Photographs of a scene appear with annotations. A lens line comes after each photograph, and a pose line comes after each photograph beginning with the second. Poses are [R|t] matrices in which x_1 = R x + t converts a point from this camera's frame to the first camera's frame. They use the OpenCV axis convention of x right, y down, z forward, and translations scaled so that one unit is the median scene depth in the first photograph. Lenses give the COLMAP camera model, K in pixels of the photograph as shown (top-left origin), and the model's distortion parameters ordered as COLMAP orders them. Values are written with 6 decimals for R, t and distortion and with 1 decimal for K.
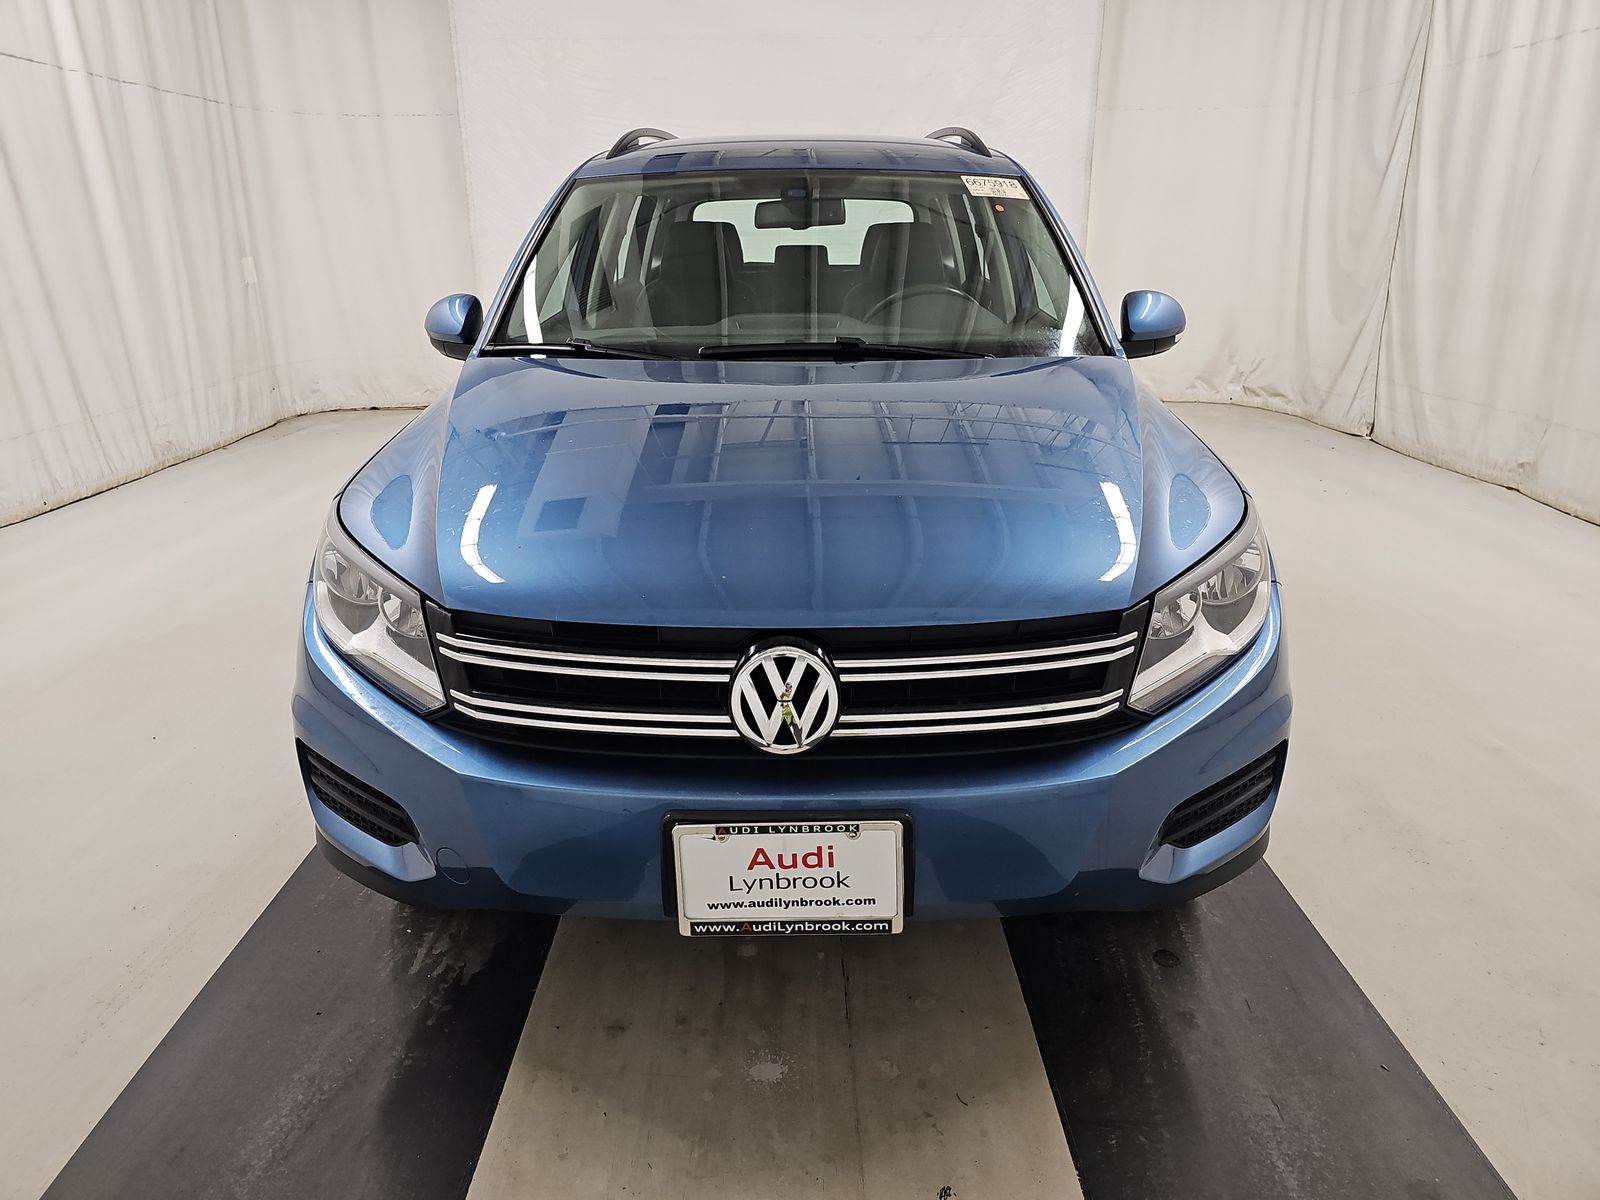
lens RADIAL K [[1065.7, 0, 779.6], [0, 1065.7, 505.8], [0, 0, 1]] dist [0.062347, -0.072110]
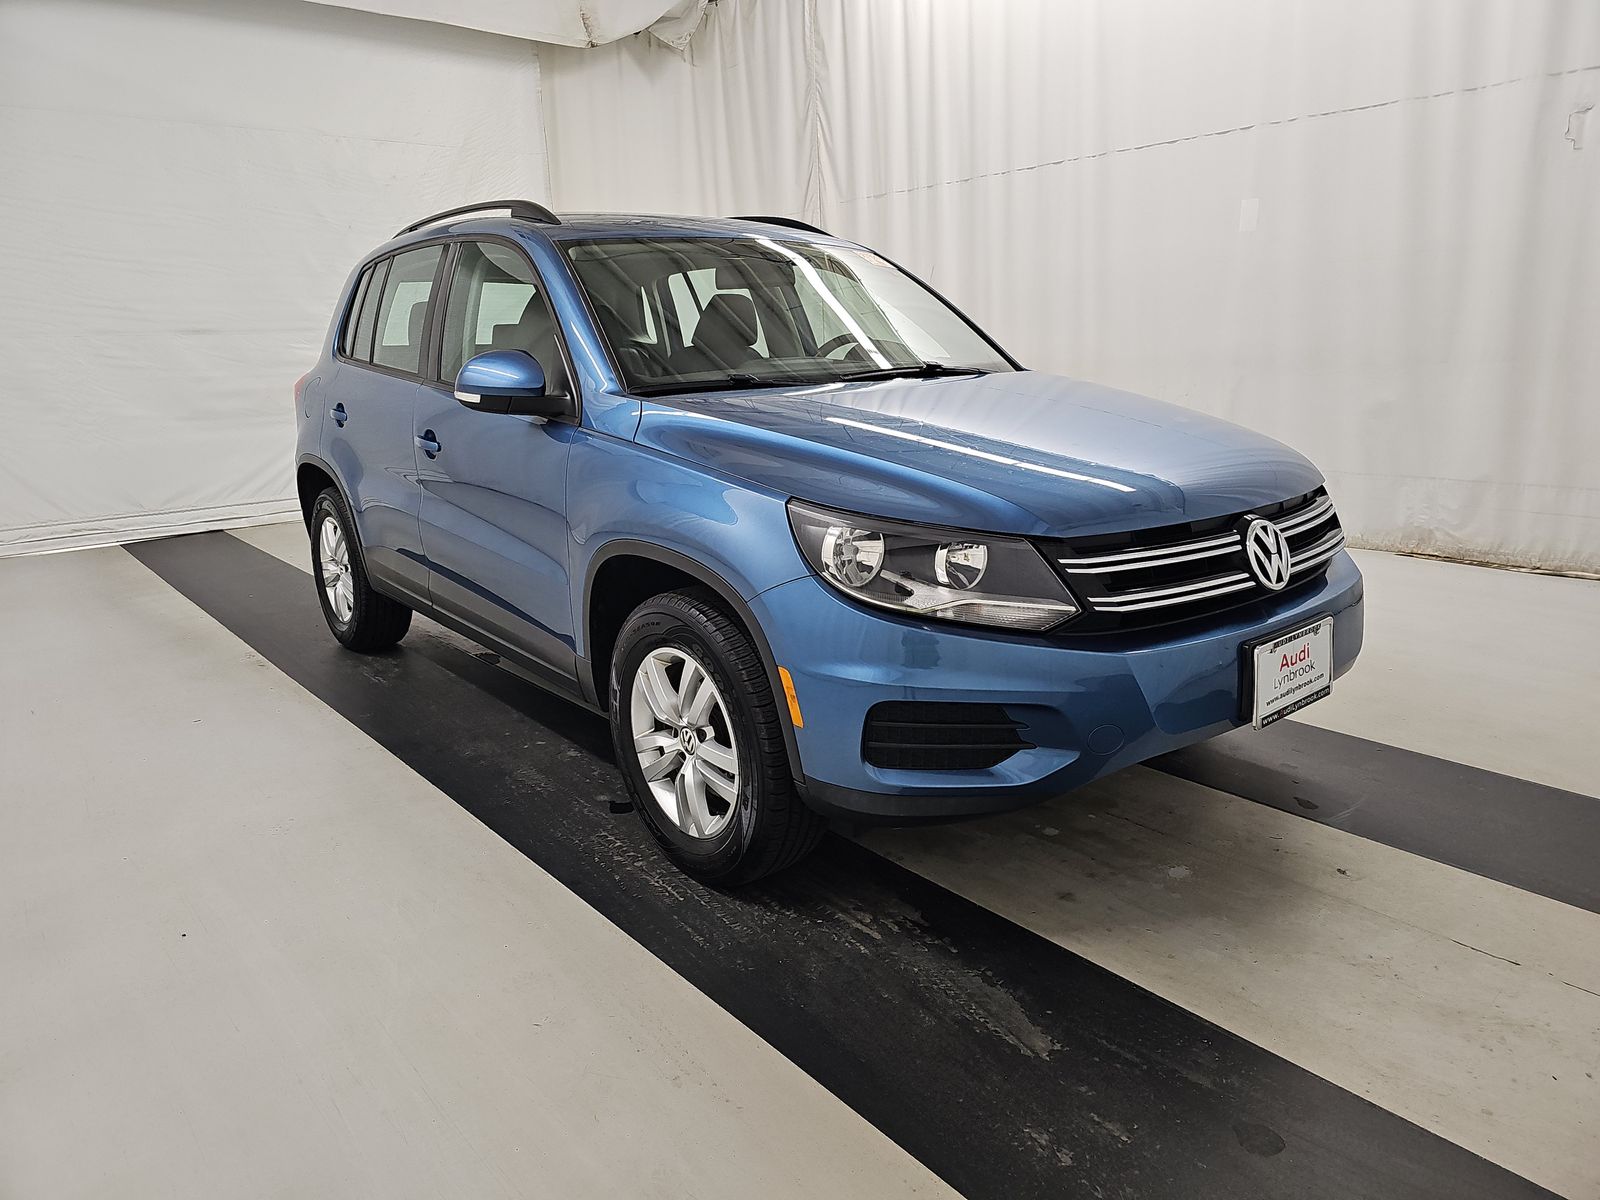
lens RADIAL K [[1065.7, 0, 779.6], [0, 1065.7, 505.8], [0, 0, 1]] dist [0.062347, -0.072110]
pose [[0.778112, -0.114913, 0.617525, -1.162476], [0.181678, 0.982275, -0.046135, 0.048082], [-0.601278, 0.148089, 0.785197, 0.176801]]
